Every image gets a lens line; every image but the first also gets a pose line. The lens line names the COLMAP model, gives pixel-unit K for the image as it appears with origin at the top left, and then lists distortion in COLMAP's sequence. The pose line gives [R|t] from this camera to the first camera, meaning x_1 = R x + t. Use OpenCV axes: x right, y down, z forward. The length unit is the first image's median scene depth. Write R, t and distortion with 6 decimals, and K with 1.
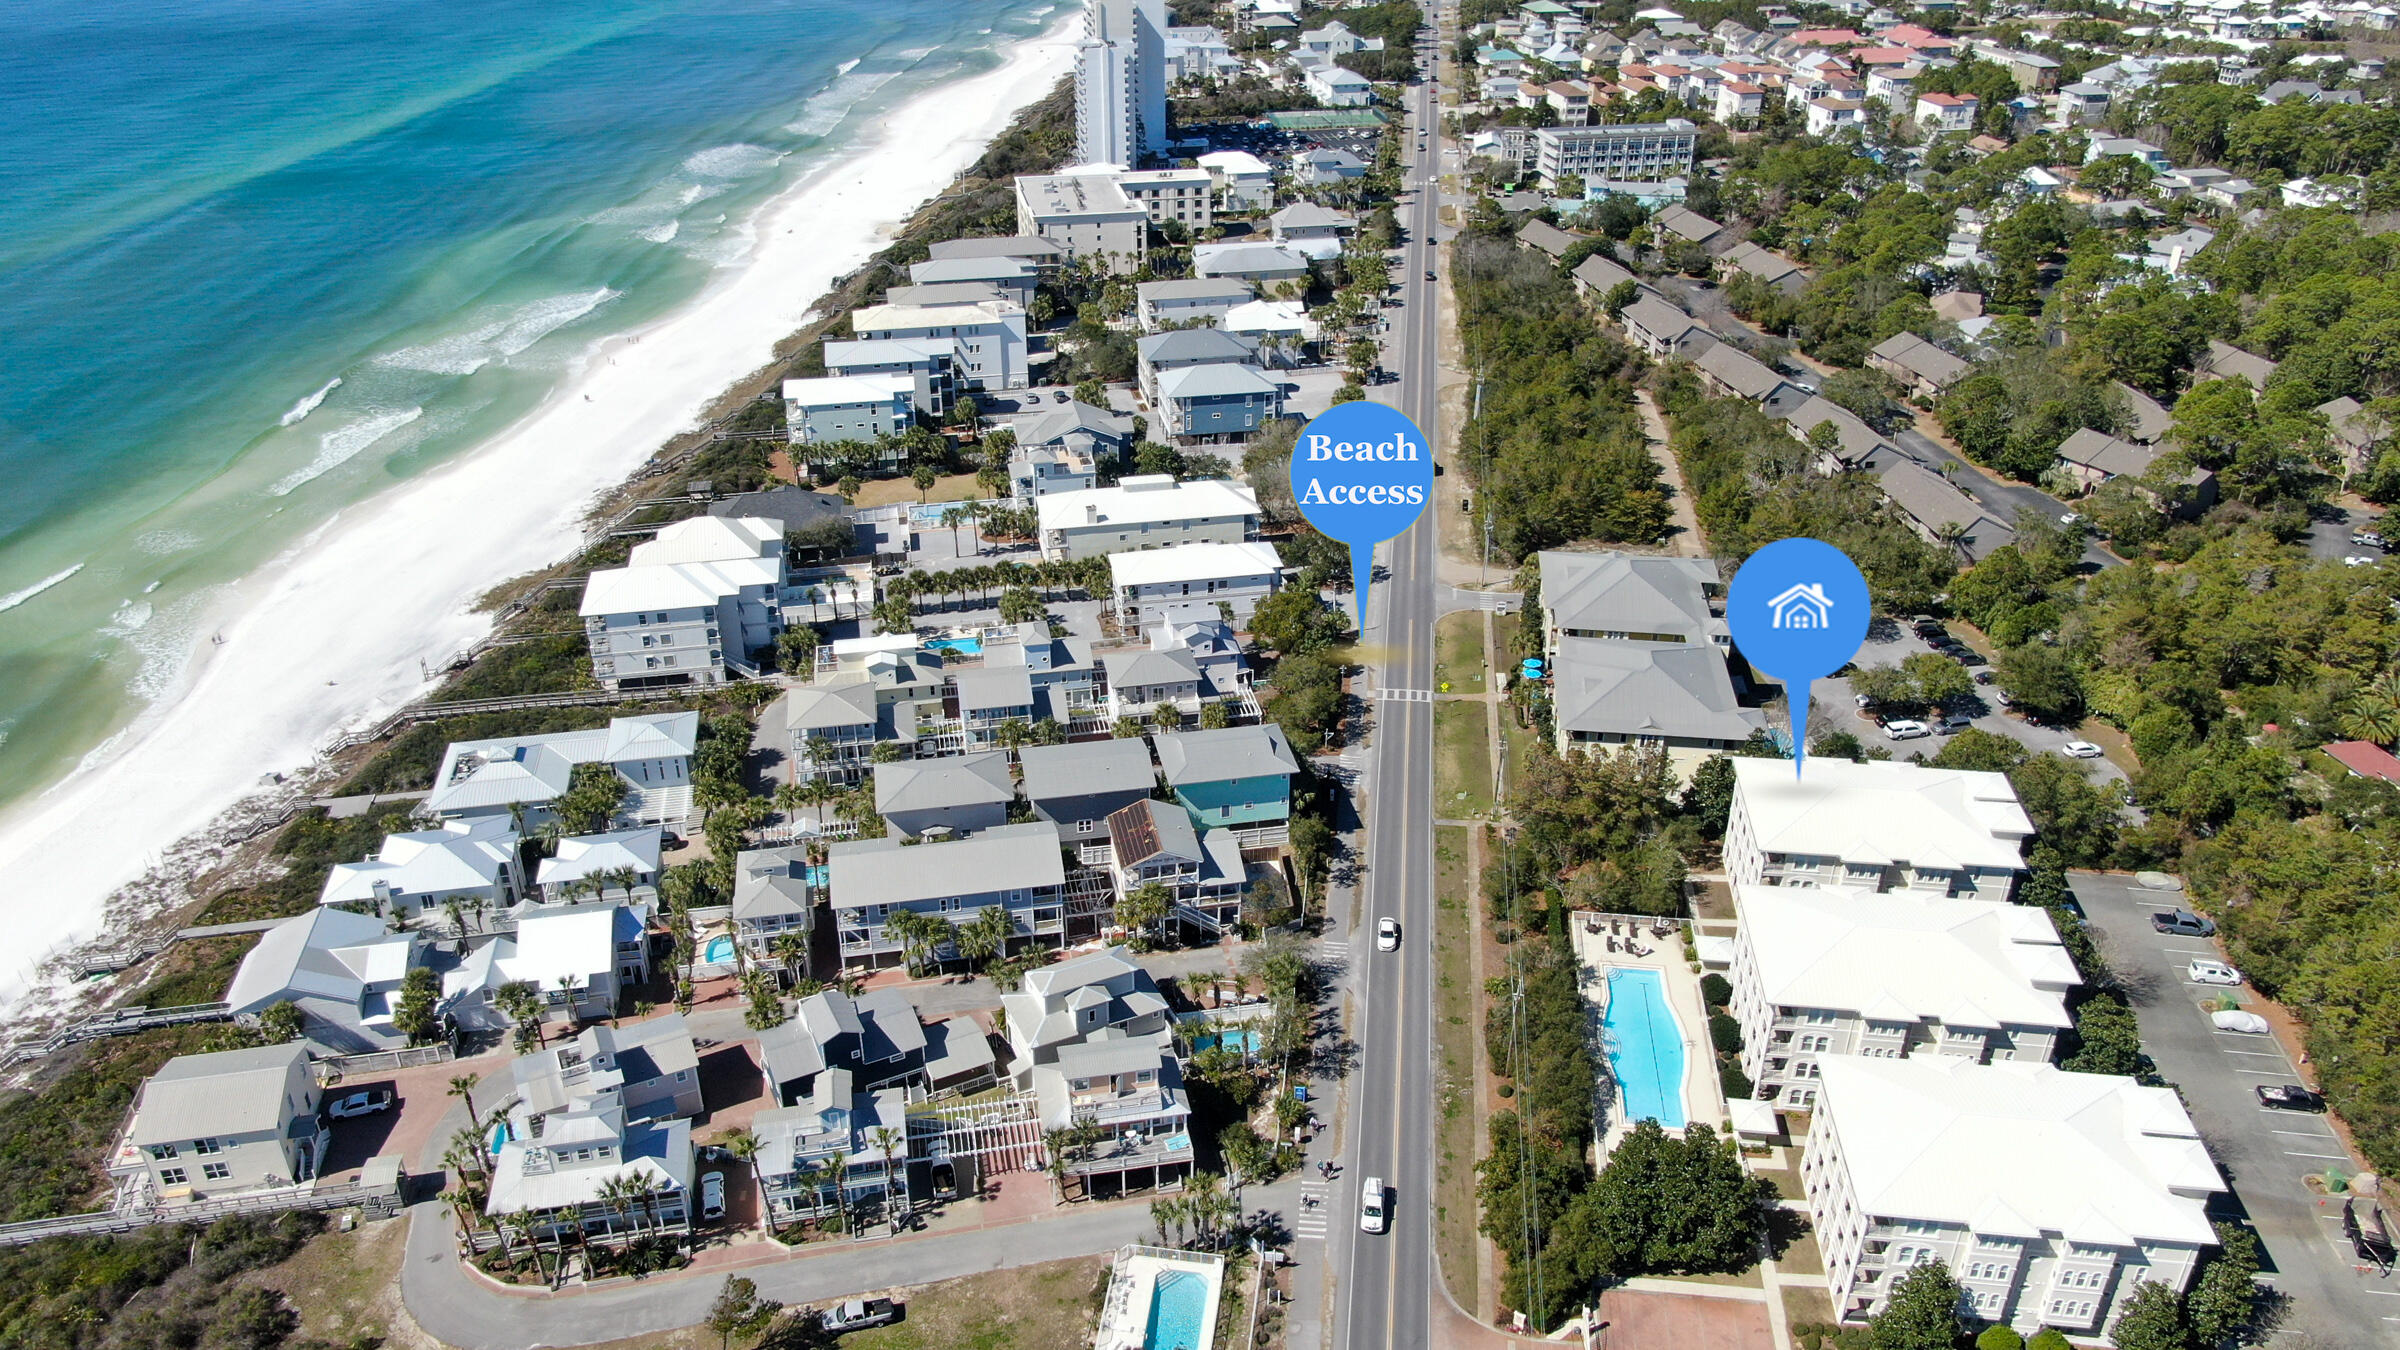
lens RADIAL K [[1714.7, 0, 1200.0], [0, 1714.7, 675.0], [0, 0, 1]] dist [-0.019442, 0.007476]
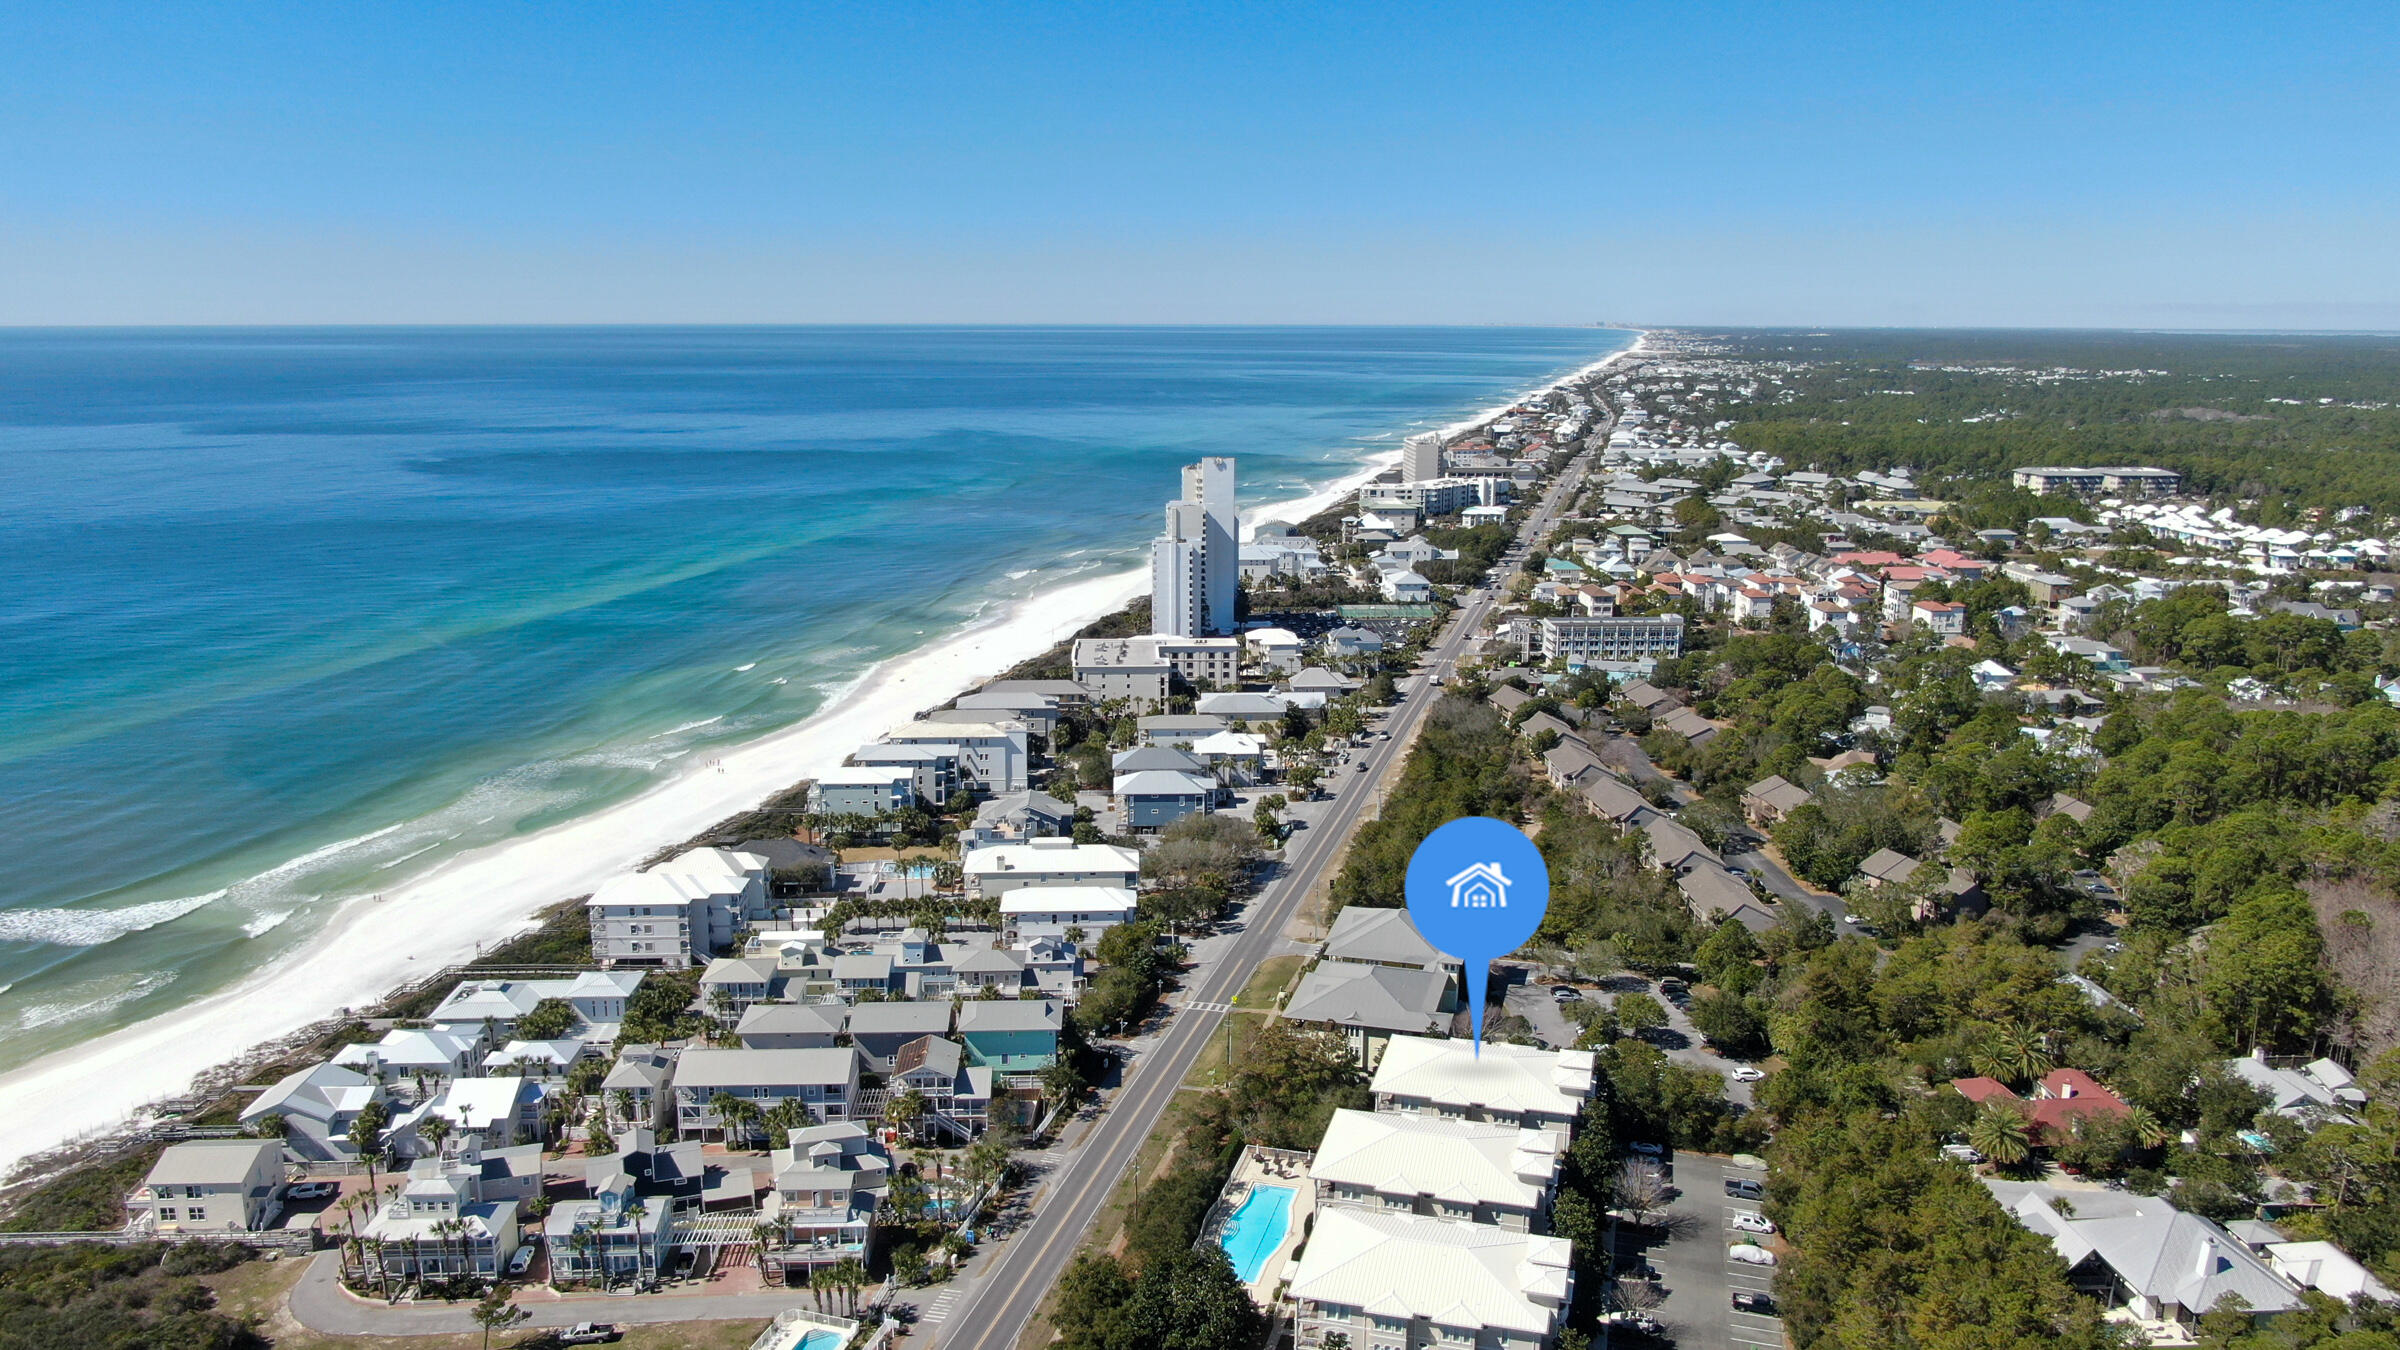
lens RADIAL K [[1714.7, 0, 1200.0], [0, 1714.7, 675.0], [0, 0, 1]] dist [-0.019442, 0.007476]
pose [[0.989577, 0.032658, -0.140250, 0.286586], [-0.072107, 0.955423, -0.286300, 0.140253], [0.124648, 0.293429, 0.947820, -0.243246]]
